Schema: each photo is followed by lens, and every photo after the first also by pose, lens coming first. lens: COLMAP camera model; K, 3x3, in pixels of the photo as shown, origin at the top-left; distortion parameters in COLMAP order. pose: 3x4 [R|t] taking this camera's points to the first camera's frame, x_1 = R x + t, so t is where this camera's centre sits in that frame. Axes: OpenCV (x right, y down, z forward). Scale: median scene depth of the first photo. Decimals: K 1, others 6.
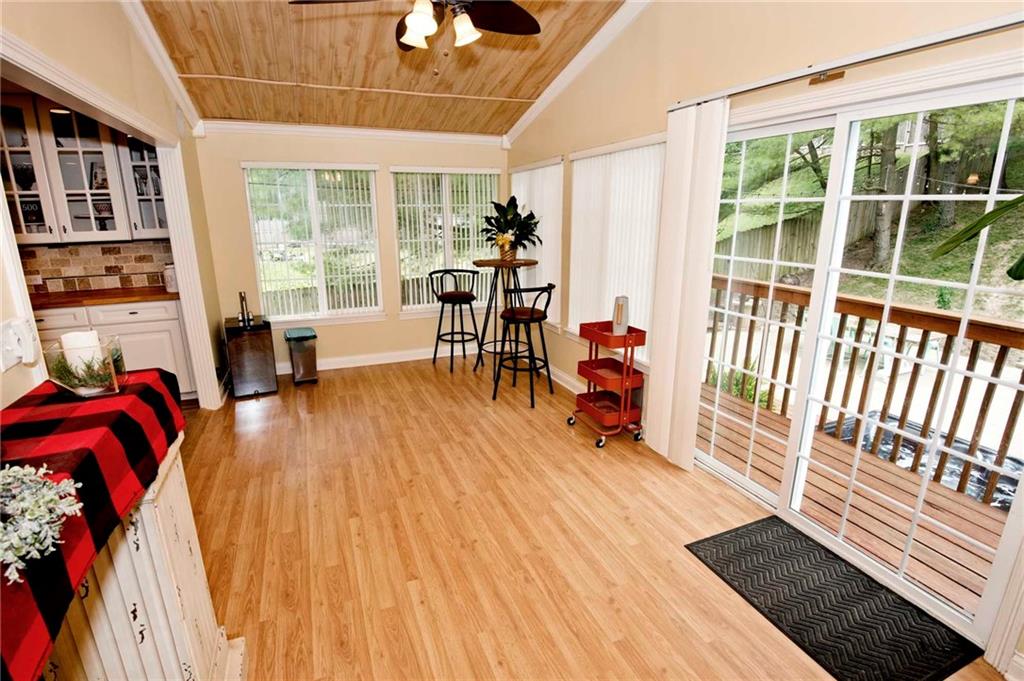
lens RADIAL K [[477.9, 0, 515.4], [0, 477.9, 337.7], [0, 0, 1]] dist [0.001364, -0.025135]
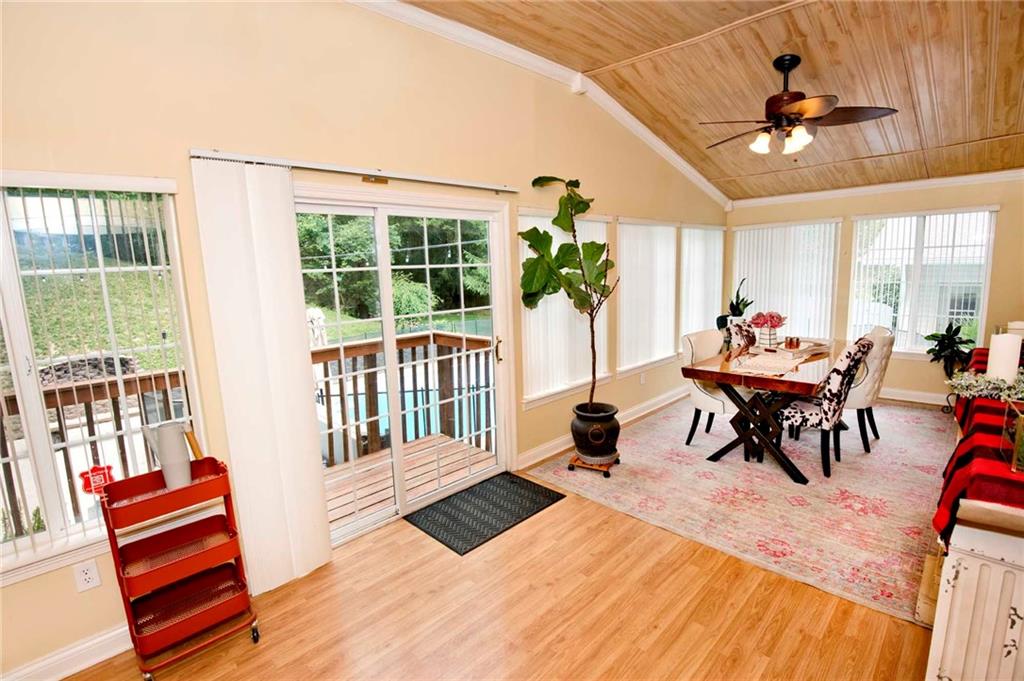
lens RADIAL K [[471.5, 0, 498.3], [0, 471.5, 339.5], [0, 0, 1]] dist [-0.000957, -0.030337]
pose [[-0.344563, -0.127588, 0.930052, -0.771065], [0.279988, 0.931664, 0.231538, -0.337789], [-0.896037, 0.340183, -0.285294, 1.215344]]
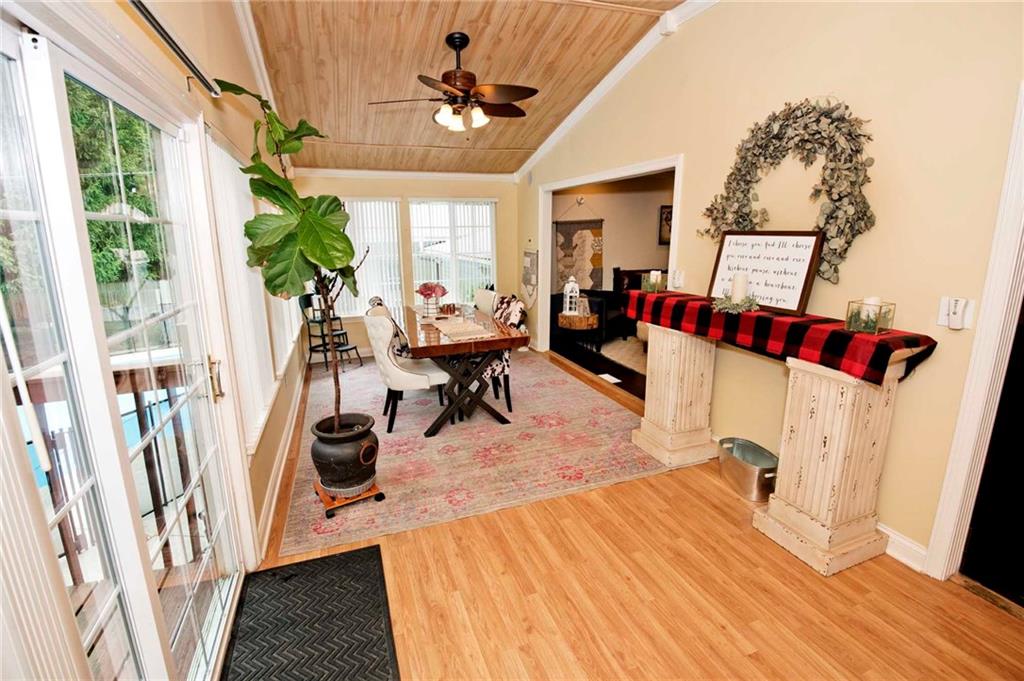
lens RADIAL K [[477.9, 0, 515.4], [0, 477.9, 337.7], [0, 0, 1]] dist [0.001364, -0.025135]
pose [[-0.999124, 0.004810, 0.041562, 0.181681], [0.023526, 0.886044, 0.463003, -0.417852], [-0.034599, 0.463576, -0.885382, 1.545509]]
